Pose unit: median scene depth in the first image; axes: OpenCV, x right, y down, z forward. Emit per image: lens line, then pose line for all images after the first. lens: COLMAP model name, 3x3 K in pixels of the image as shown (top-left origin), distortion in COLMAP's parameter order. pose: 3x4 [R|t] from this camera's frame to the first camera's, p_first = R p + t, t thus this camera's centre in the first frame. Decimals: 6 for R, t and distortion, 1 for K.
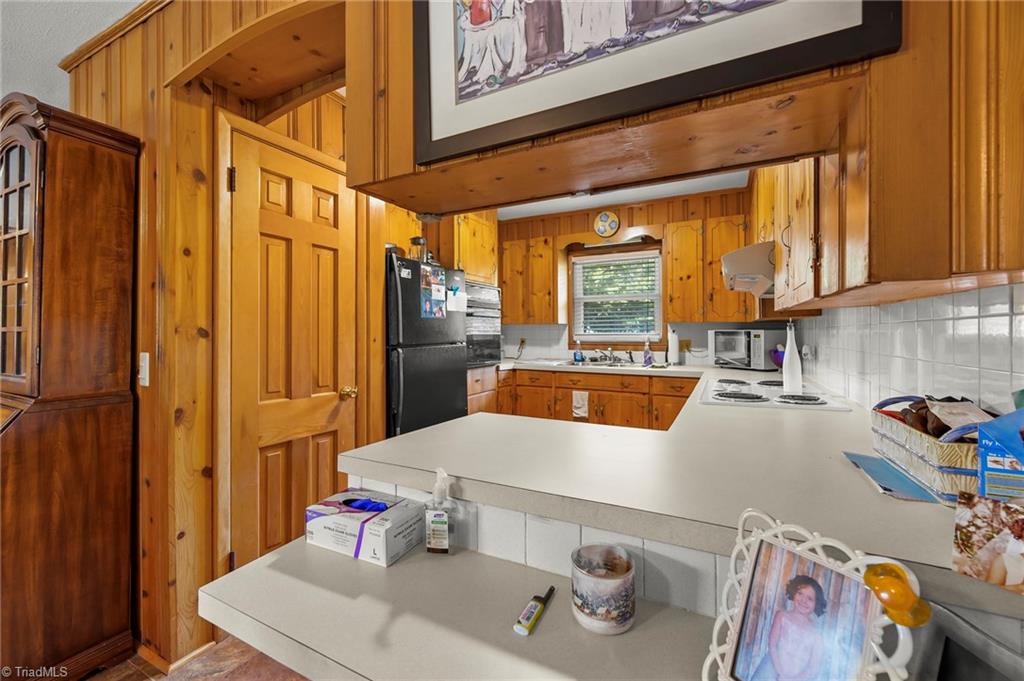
lens RADIAL K [[410.8, 0, 519.6], [0, 410.8, 330.6], [0, 0, 1]] dist [-0.001190, -0.000076]
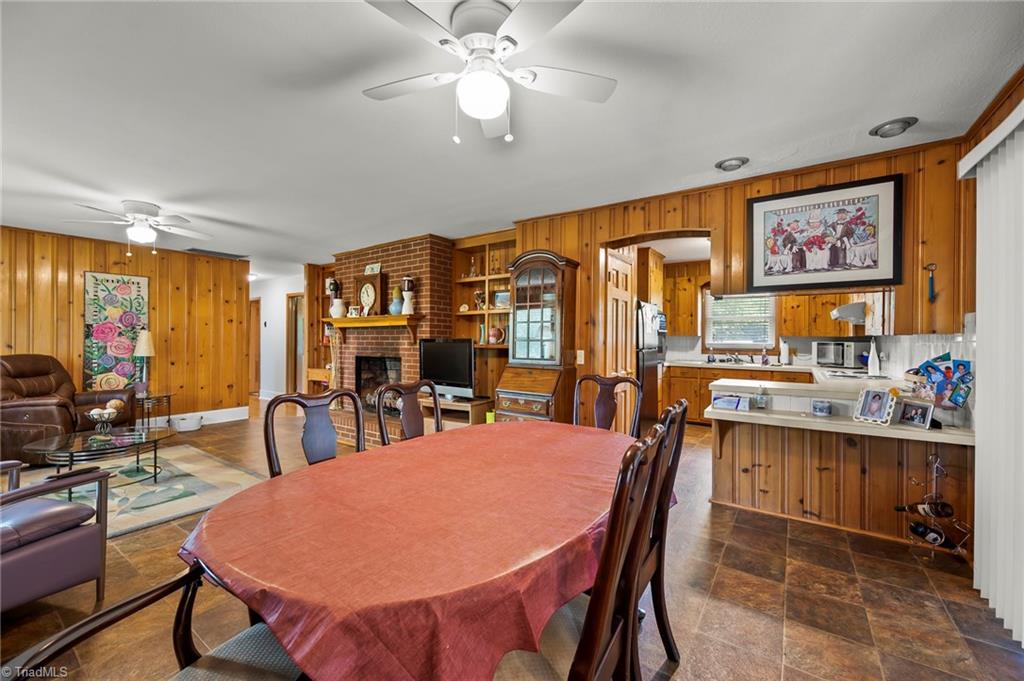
lens RADIAL K [[410.3, 0, 513.4], [0, 410.3, 338.8], [0, 0, 1]] dist [-0.001687, 0.000001]
pose [[0.990976, 0.009677, -0.133688, -0.414134], [-0.008858, 0.999938, 0.006714, -0.011978], [0.133745, -0.005469, 0.991001, -0.619312]]
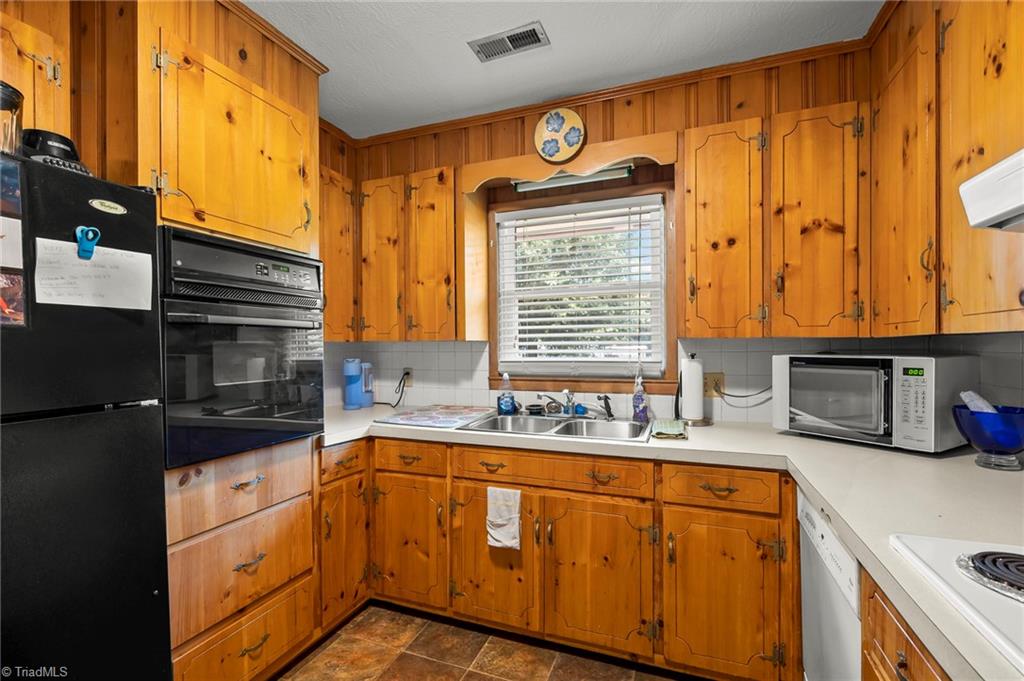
lens RADIAL K [[453.5, 0, 514.0], [0, 453.5, 351.5], [0, 0, 1]] dist [-0.001679, -0.000412]
pose [[0.994521, -0.005508, 0.104388, 0.108313], [0.003938, 0.999876, 0.015238, -0.013397], [-0.104459, -0.014744, 0.994420, 0.501152]]
